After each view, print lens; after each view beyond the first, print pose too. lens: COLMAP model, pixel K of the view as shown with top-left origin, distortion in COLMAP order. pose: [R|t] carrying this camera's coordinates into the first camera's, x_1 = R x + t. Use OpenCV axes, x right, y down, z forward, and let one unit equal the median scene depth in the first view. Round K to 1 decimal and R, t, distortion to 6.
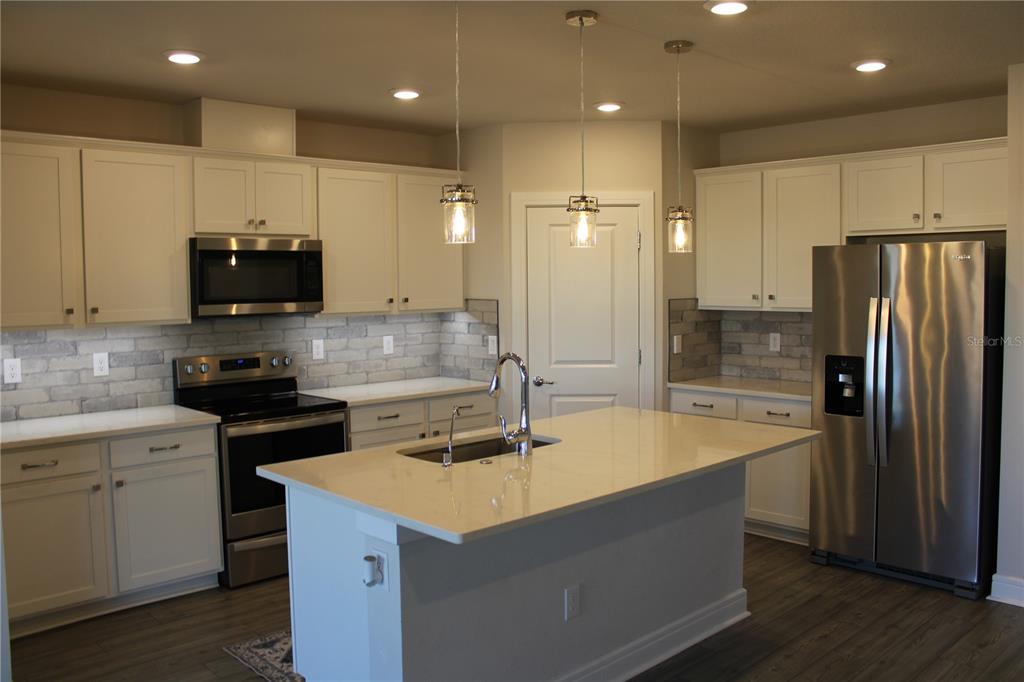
lens RADIAL K [[863.0, 0, 512.6], [0, 863.0, 335.7], [0, 0, 1]] dist [-0.153395, 0.124752]
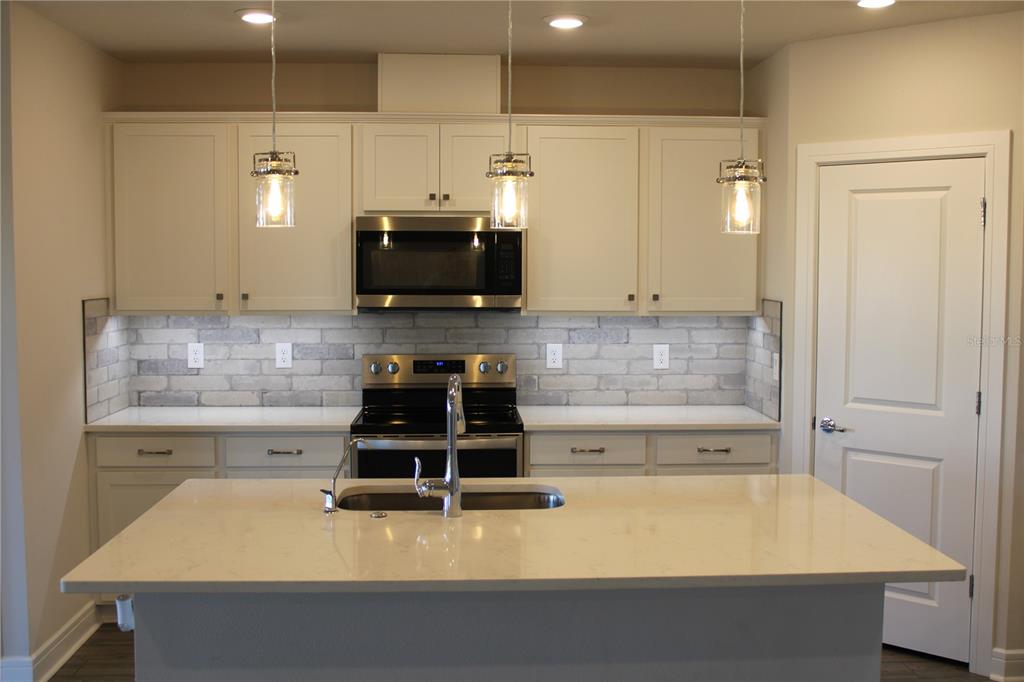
lens RADIAL K [[1089.6, 0, 519.8], [0, 1089.6, 344.5], [0, 0, 1]] dist [-0.104444, 0.000000]
pose [[0.761647, 0.060513, -0.645160, 0.391720], [-0.054034, 0.998094, 0.029827, -0.022459], [0.645735, 0.012142, 0.763465, 0.209645]]
